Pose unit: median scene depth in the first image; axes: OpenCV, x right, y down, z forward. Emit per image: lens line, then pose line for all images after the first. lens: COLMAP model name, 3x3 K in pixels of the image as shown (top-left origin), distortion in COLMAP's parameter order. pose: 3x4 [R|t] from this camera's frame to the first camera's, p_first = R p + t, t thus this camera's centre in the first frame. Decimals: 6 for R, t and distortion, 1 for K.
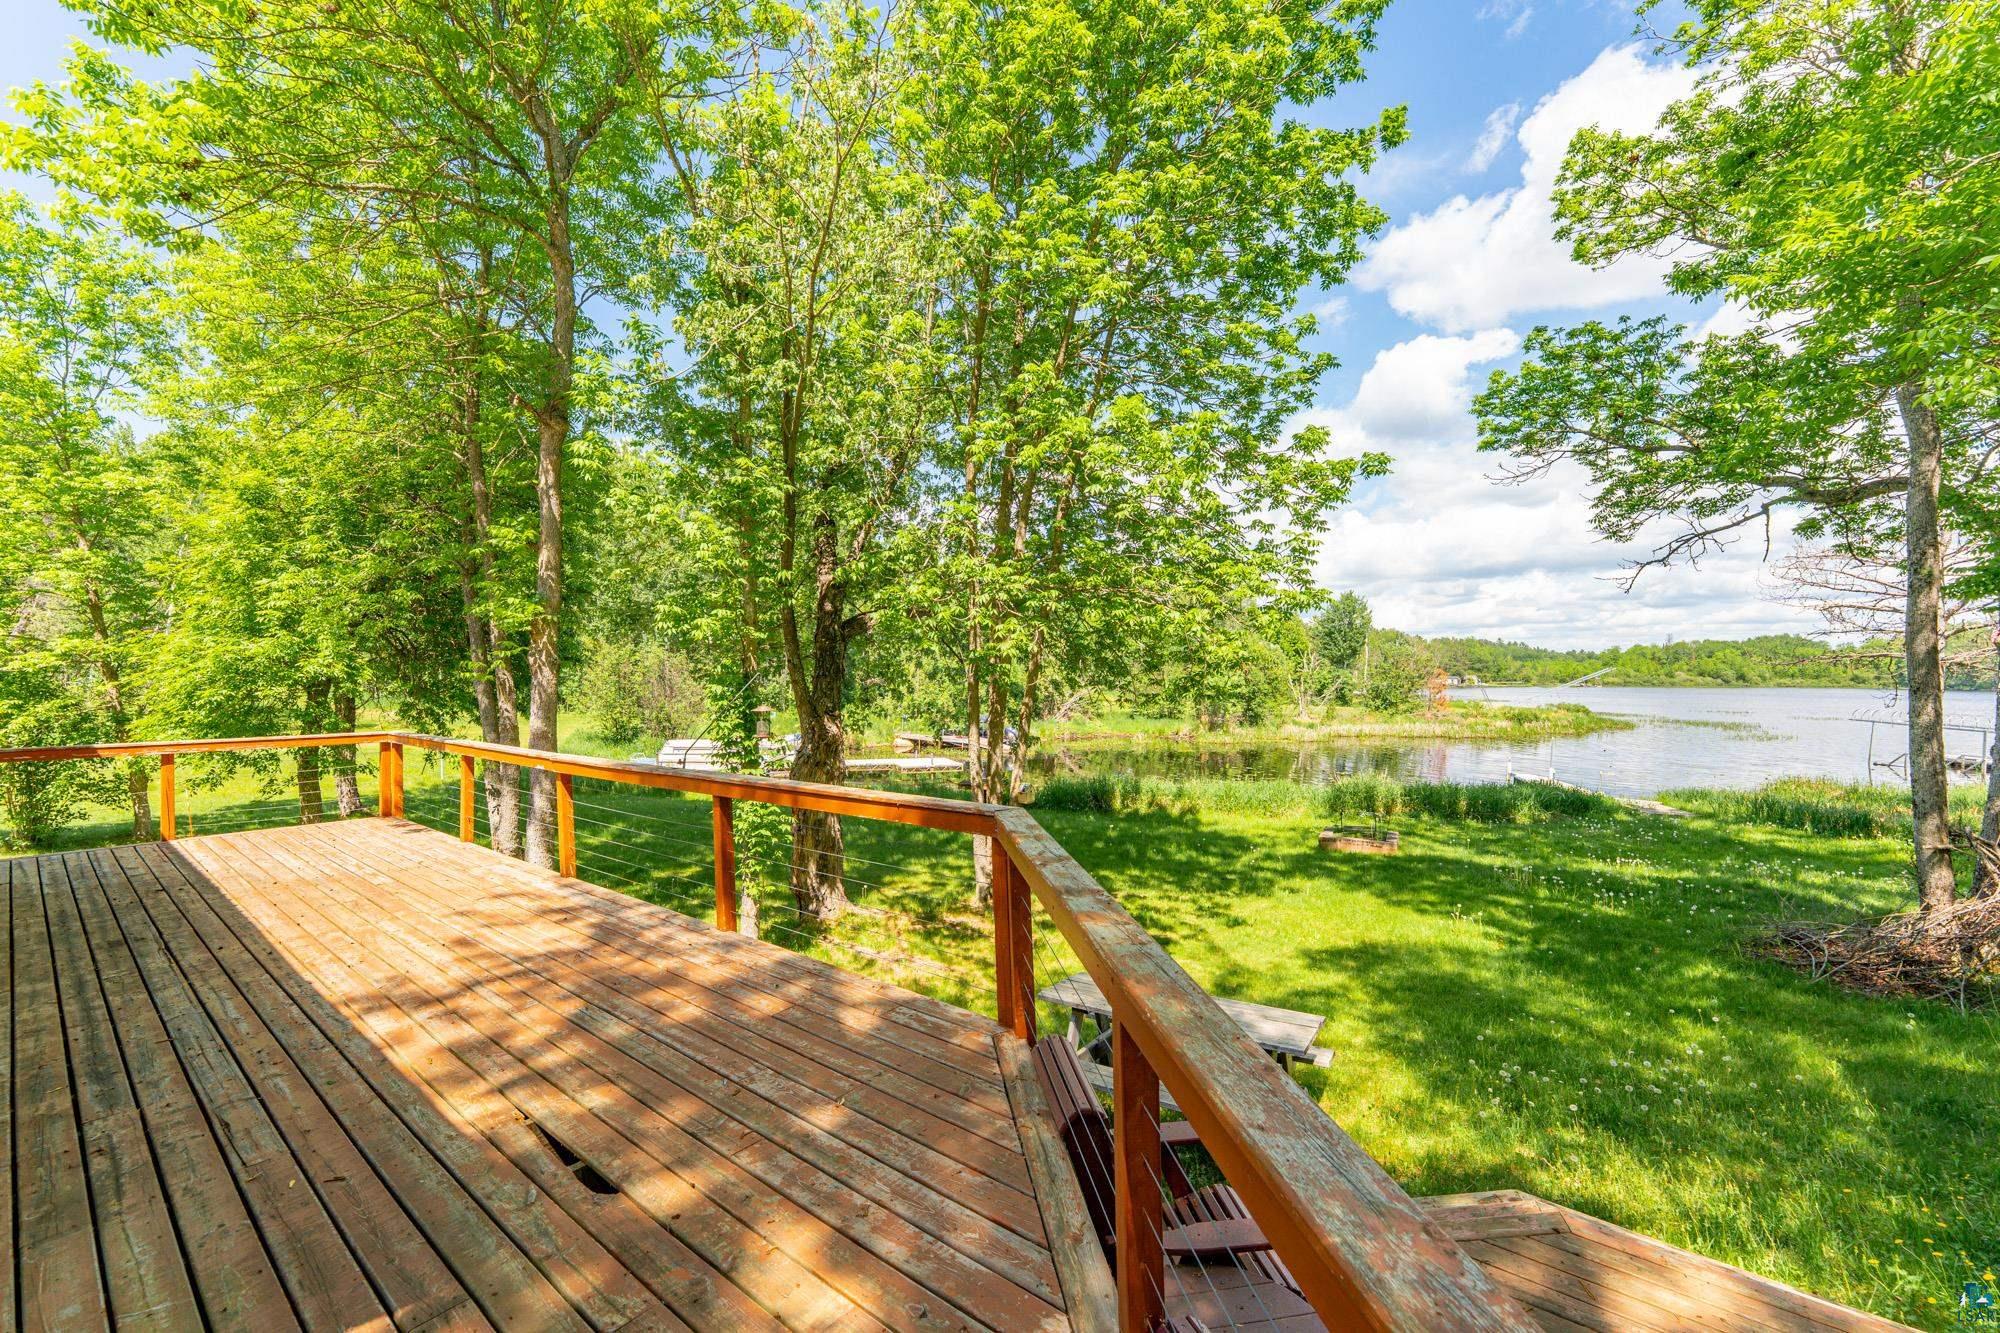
lens RADIAL K [[797.3, 0, 1002.8], [0, 797.3, 663.9], [0, 0, 1]] dist [-0.006612, 0.000598]
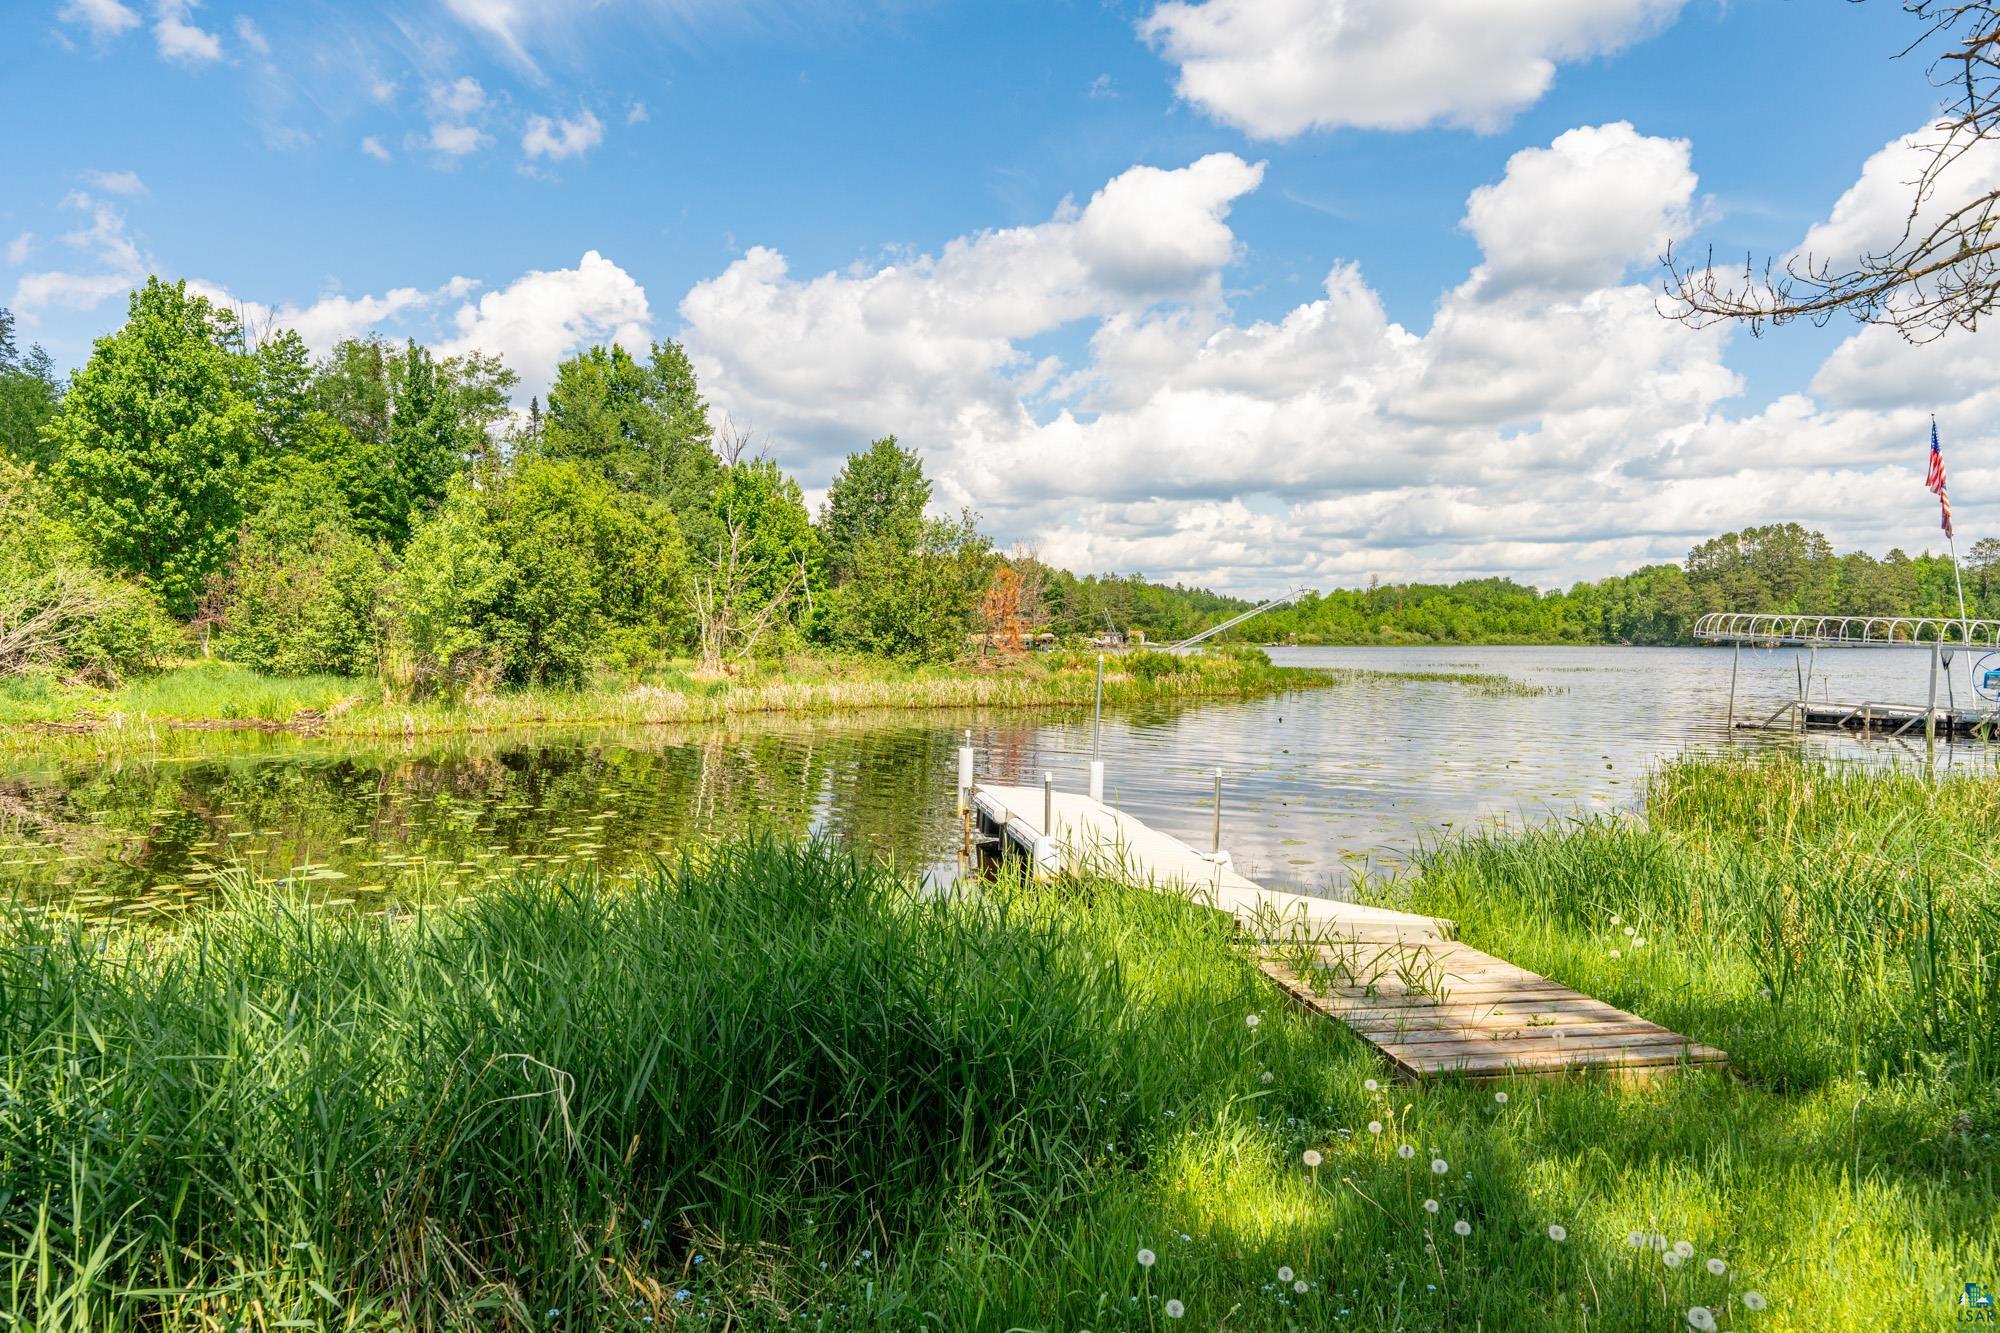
lens RADIAL K [[1316.5, 0, 990.1], [0, 1316.5, 650.9], [0, 0, 1]] dist [-0.005372, -0.000114]
pose [[0.914846, -0.008365, 0.403717, 2.336253], [-0.001595, 0.999703, 0.024328, 0.393228], [-0.403800, -0.022900, 0.914561, 2.978667]]
